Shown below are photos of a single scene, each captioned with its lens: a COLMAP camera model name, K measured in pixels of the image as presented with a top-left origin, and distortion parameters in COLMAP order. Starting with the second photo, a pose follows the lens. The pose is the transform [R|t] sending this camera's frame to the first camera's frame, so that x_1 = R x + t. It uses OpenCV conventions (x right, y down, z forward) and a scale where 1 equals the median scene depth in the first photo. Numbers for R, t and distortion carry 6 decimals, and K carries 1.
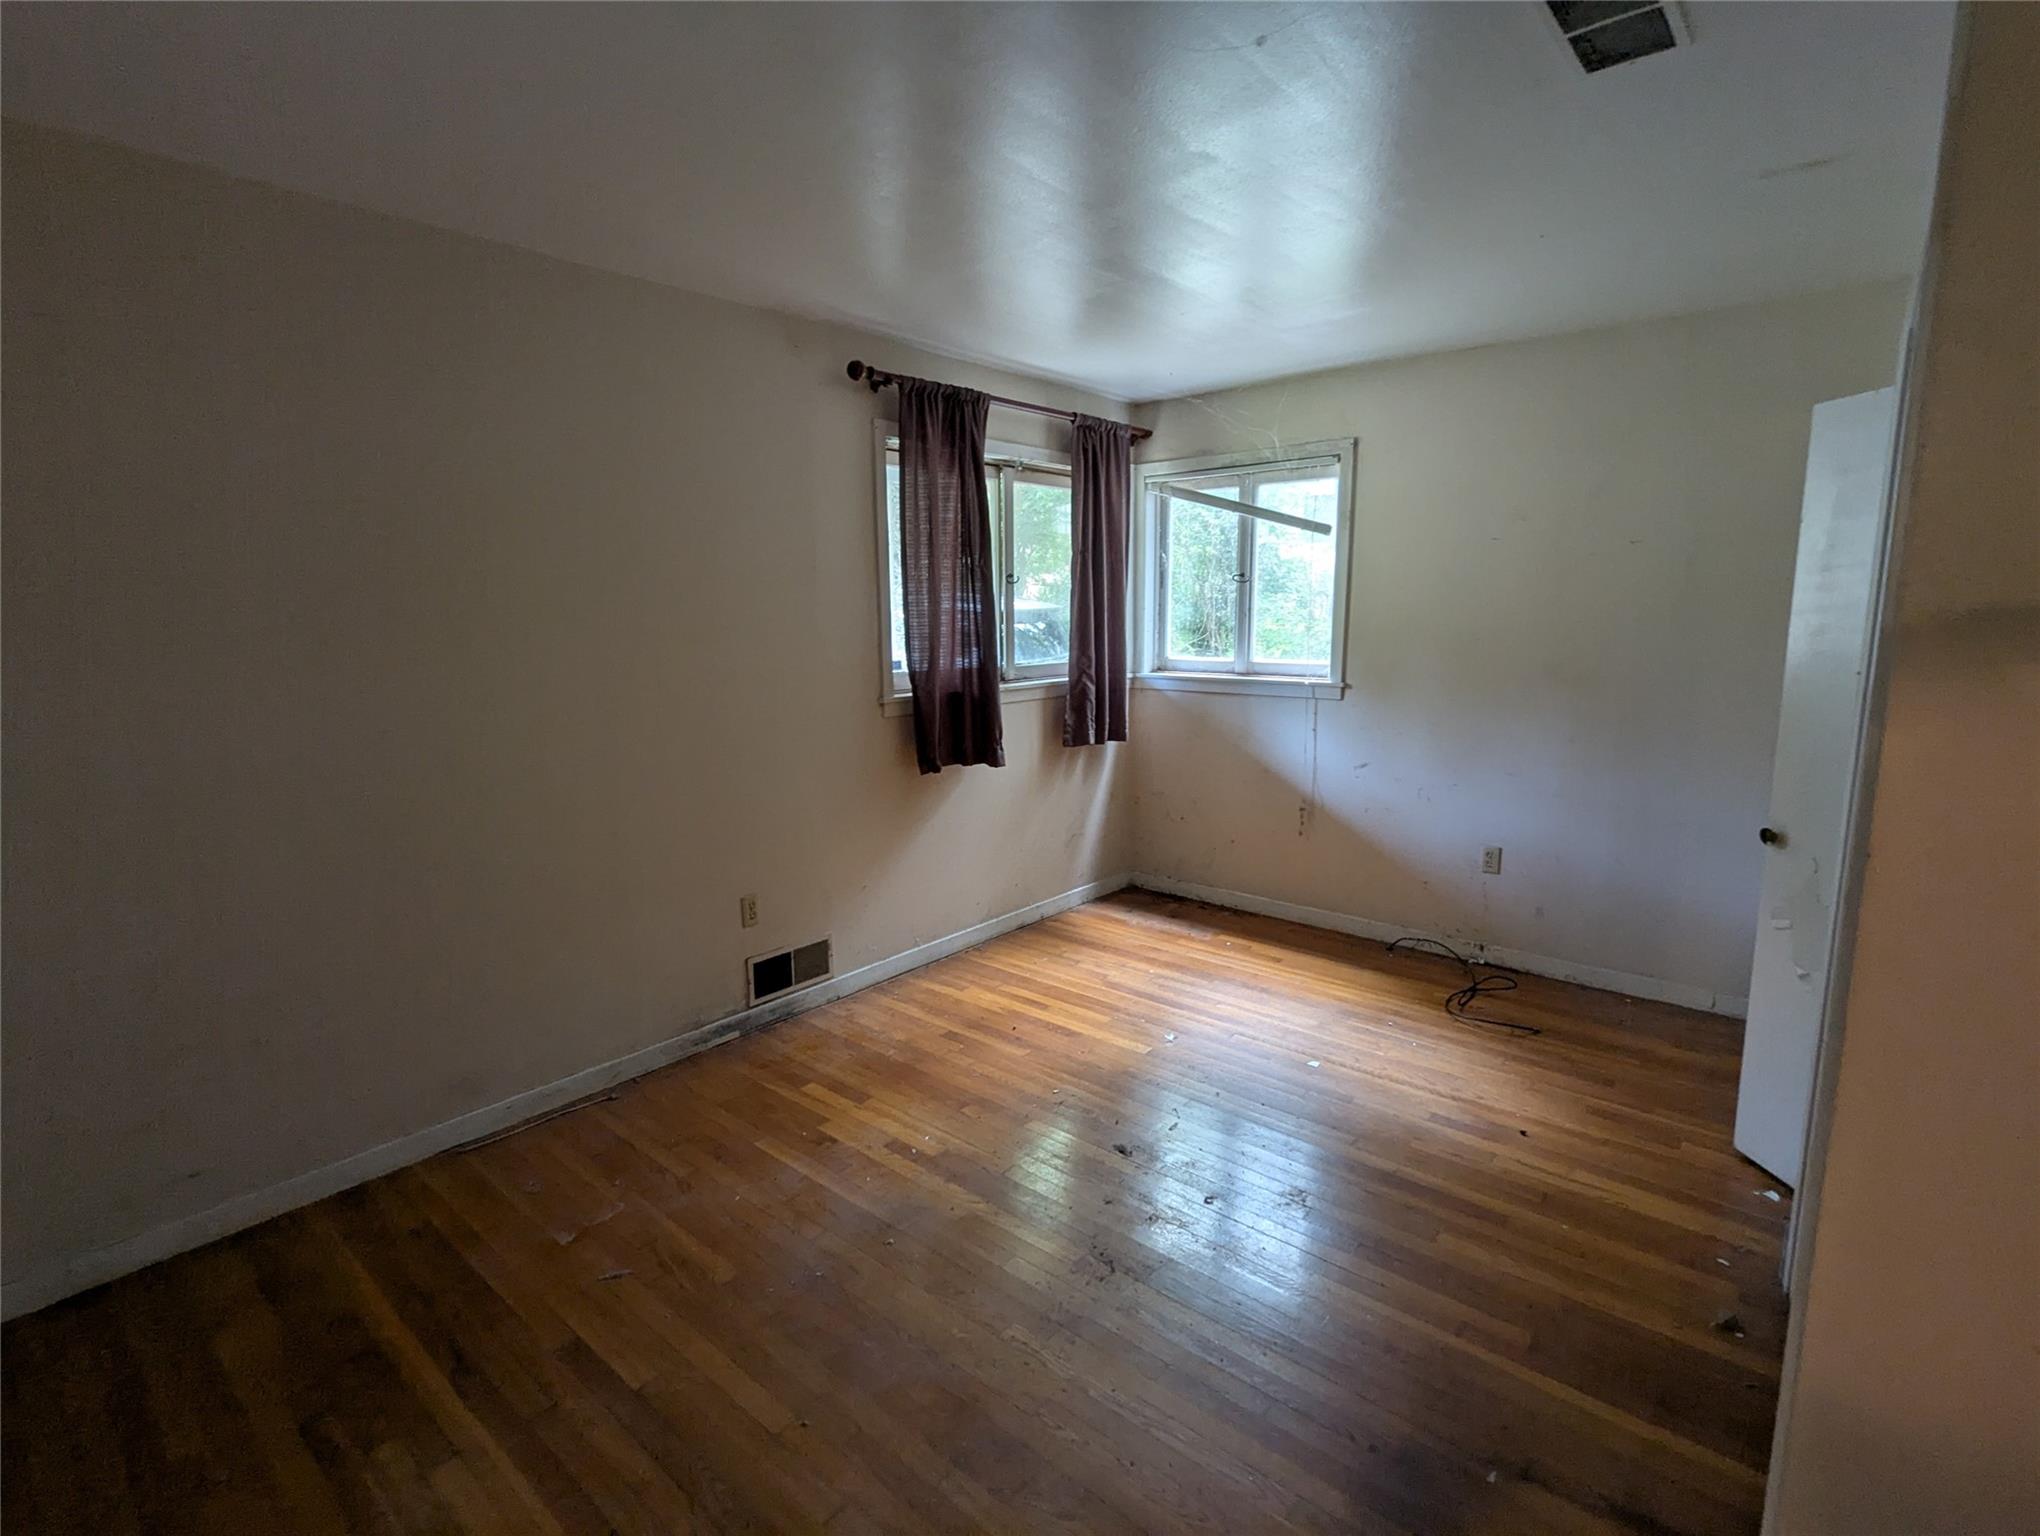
lens RADIAL K [[966.7, 0, 1016.7], [0, 966.7, 765.0], [0, 0, 1]] dist [0.001505, -0.000784]
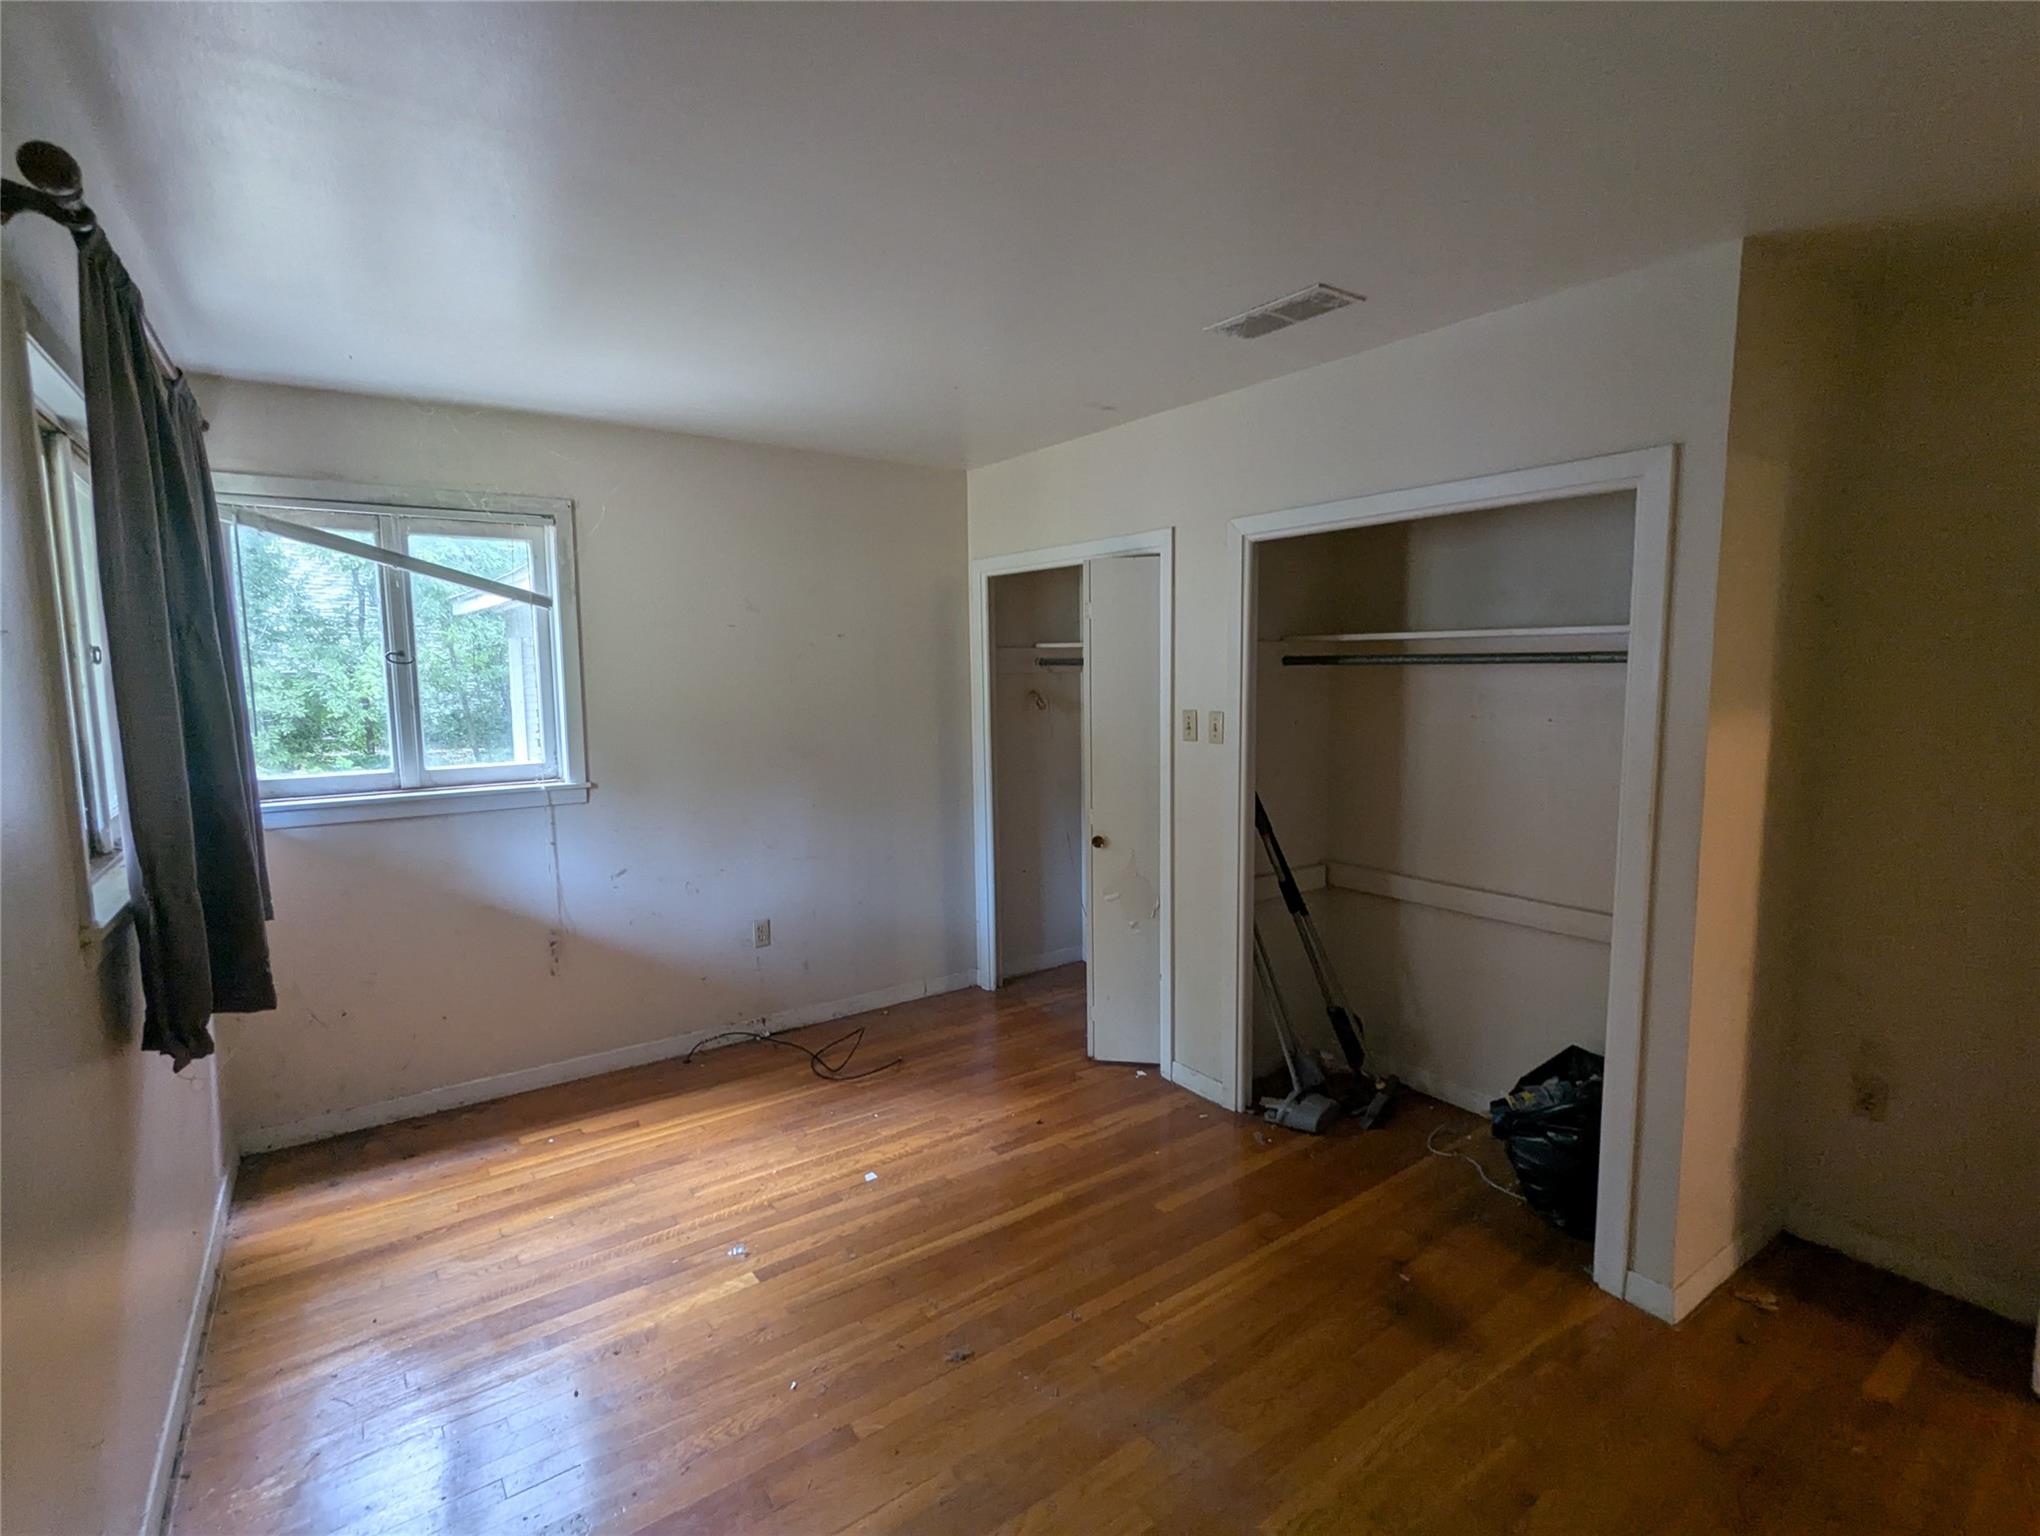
lens RADIAL K [[966.7, 0, 1017.6], [0, 966.7, 769.1], [0, 0, 1]] dist [0.001505, -0.000784]
pose [[0.242269, -0.099549, 0.965088, -0.388676], [0.166033, 0.984302, 0.059851, -0.084170], [-0.955897, 0.145737, 0.254995, 0.417277]]
